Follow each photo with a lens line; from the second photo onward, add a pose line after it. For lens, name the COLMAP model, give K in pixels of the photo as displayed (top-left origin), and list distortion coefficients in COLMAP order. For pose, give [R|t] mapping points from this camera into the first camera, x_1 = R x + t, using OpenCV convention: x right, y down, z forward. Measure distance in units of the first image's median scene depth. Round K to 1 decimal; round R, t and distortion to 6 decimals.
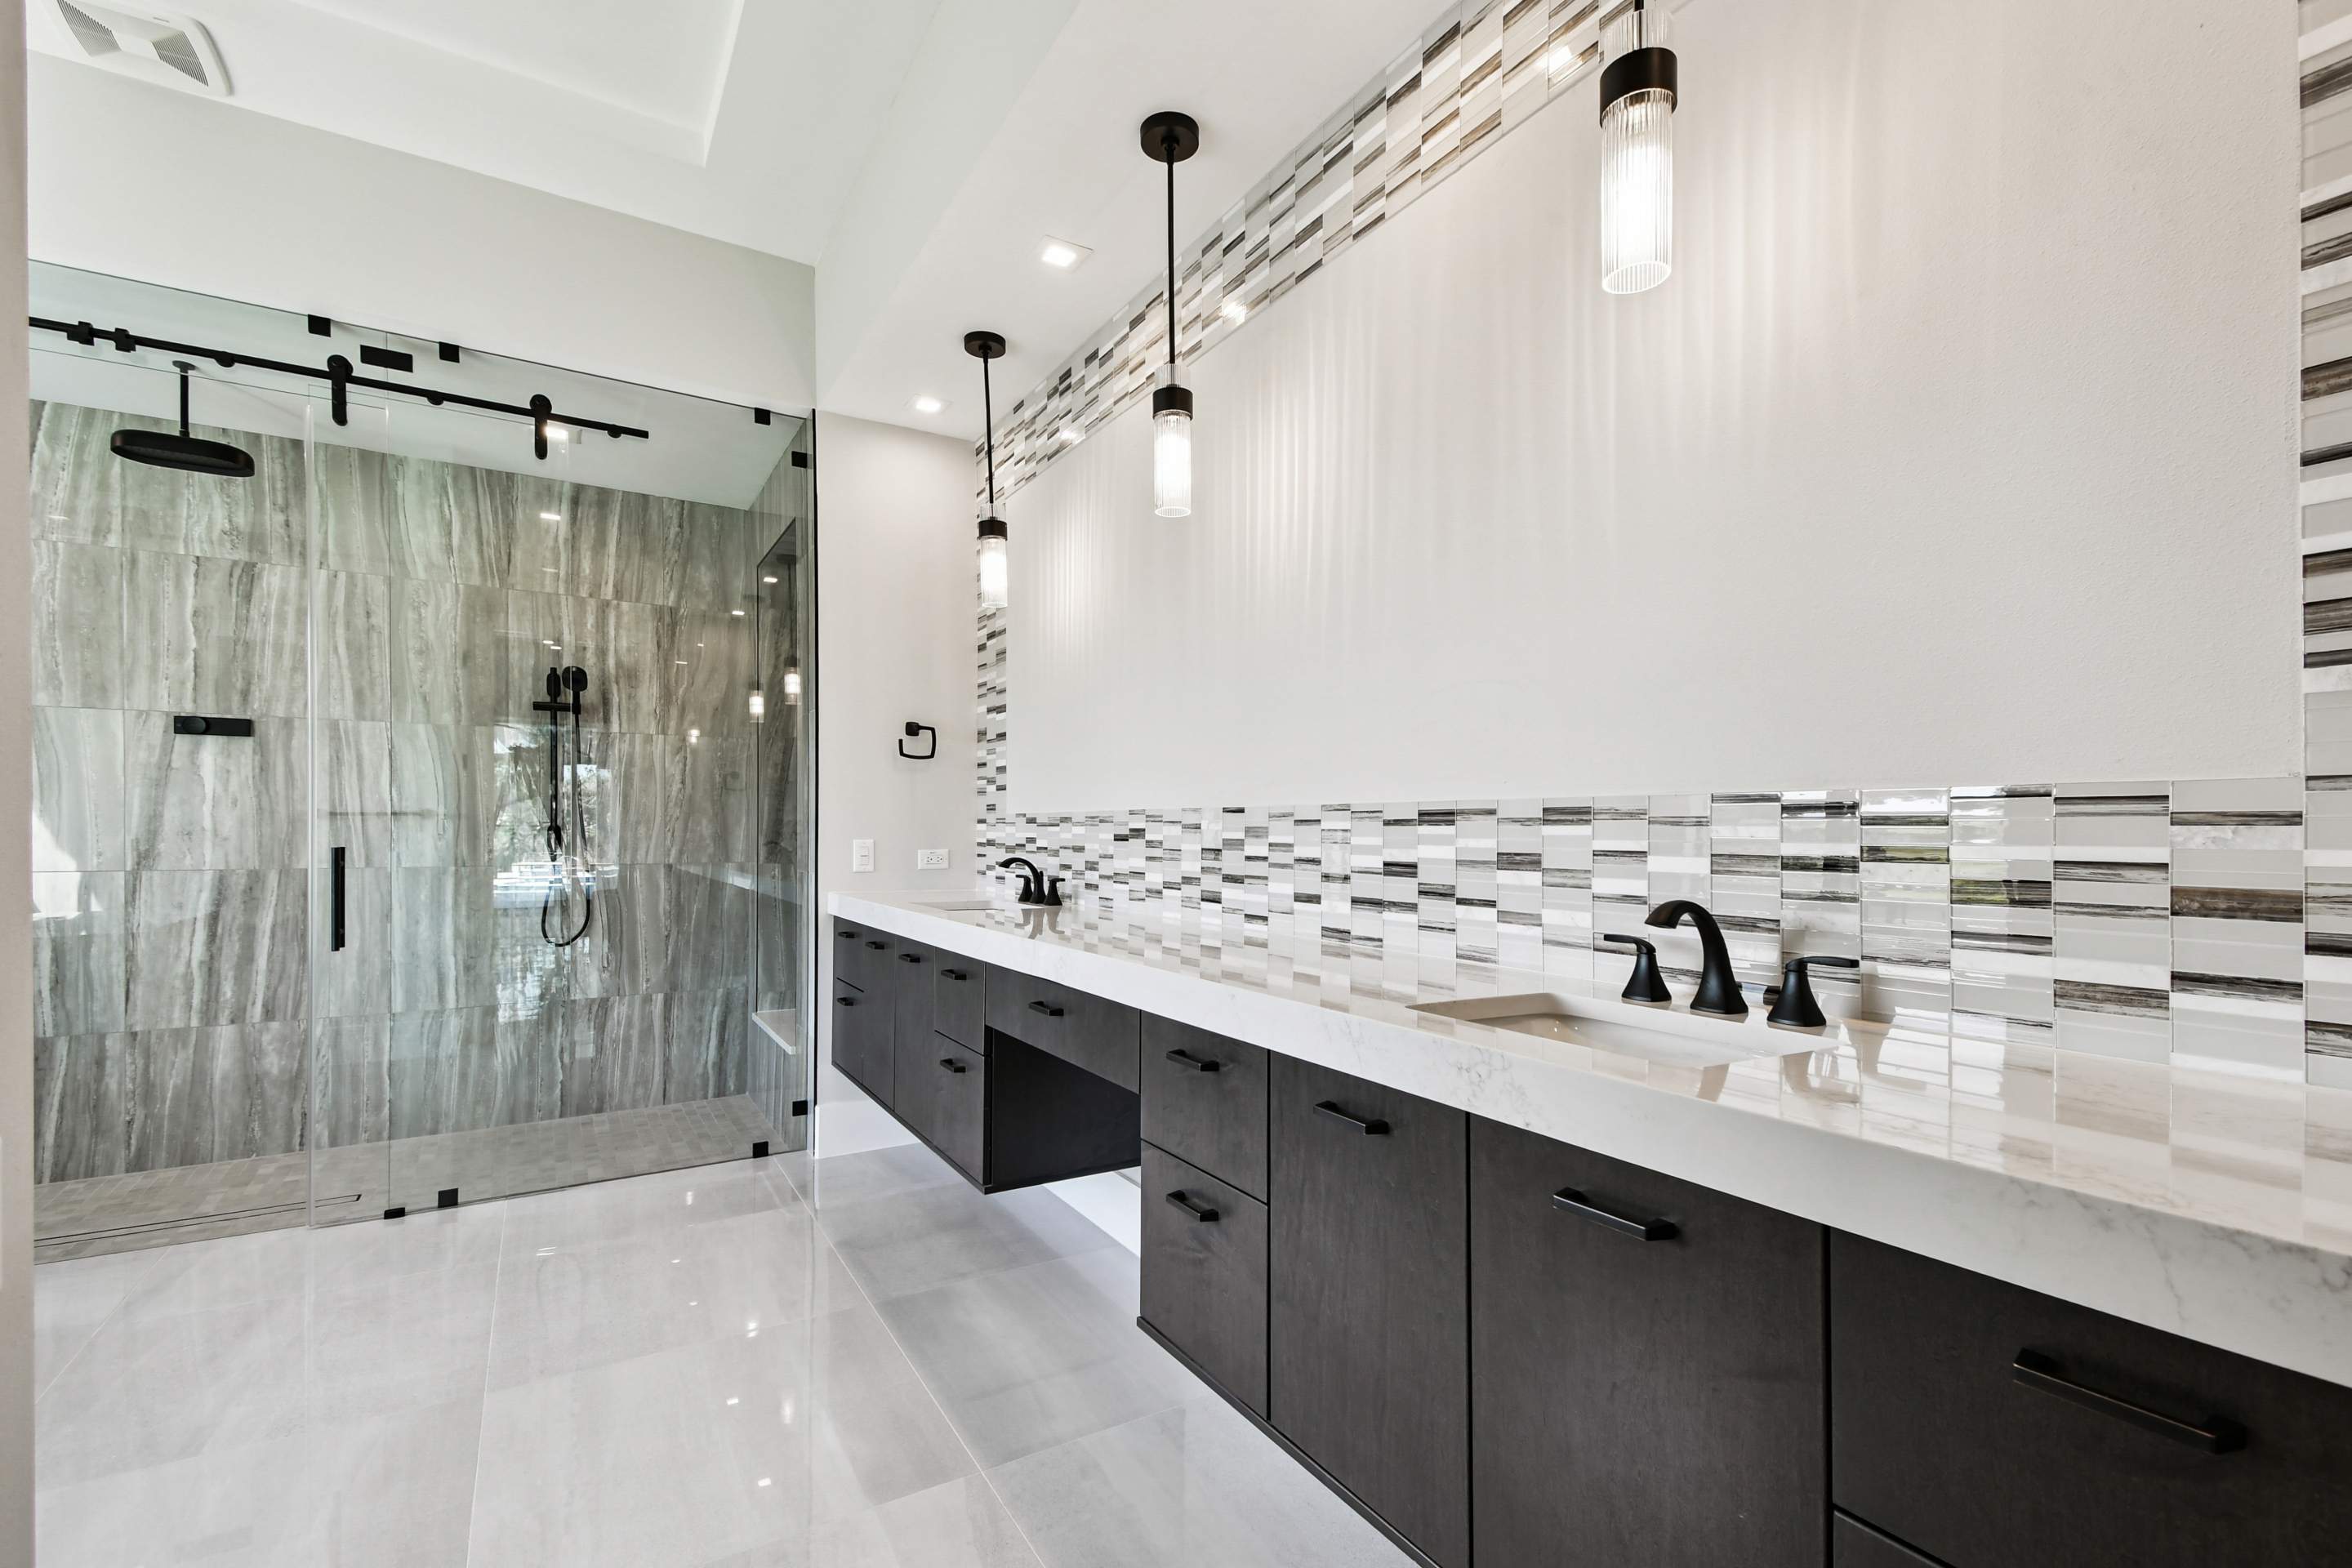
lens RADIAL K [[1047.3, 0, 1213.1], [0, 1047.3, 835.8], [0, 0, 1]] dist [0.016031, -0.000099]
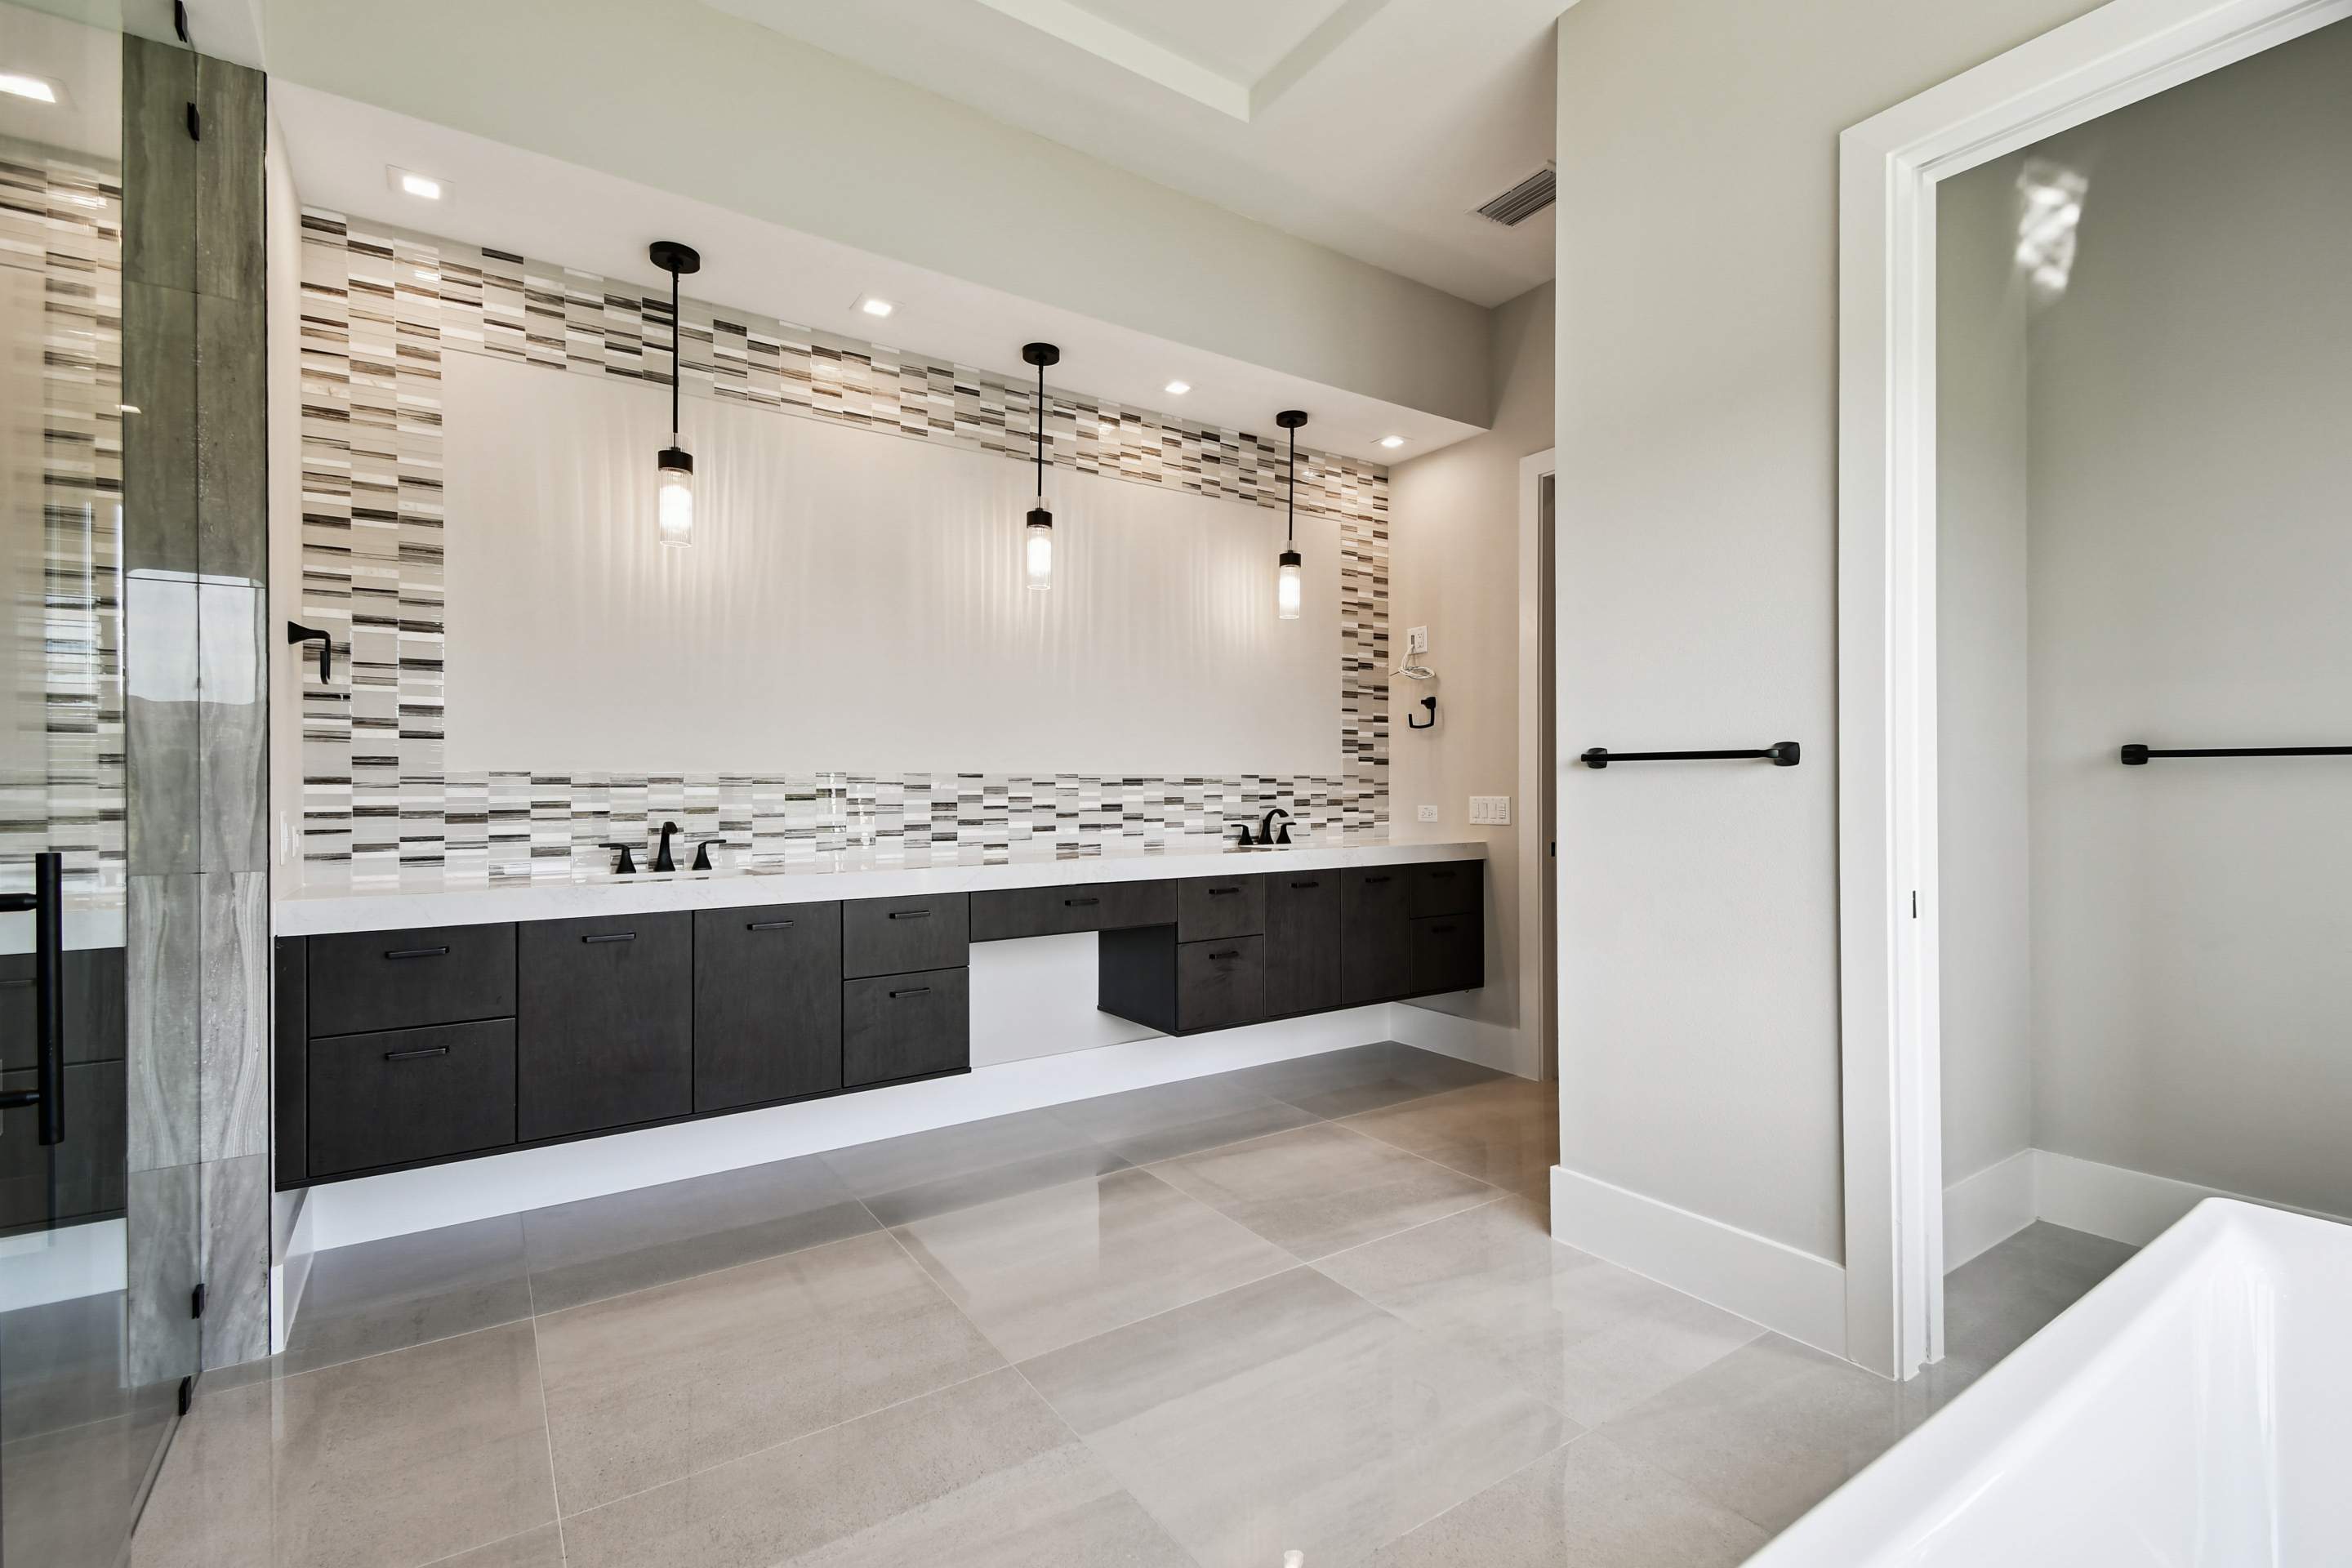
lens RADIAL K [[1047.3, 0, 1177.8], [0, 1047.3, 779.6], [0, 0, 1]] dist [0.016031, -0.000099]
pose [[-0.047721, -0.004596, 0.998850, -1.747070], [0.004212, 0.999980, 0.004802, -0.029461], [-0.998852, 0.004436, -0.047700, 0.928760]]
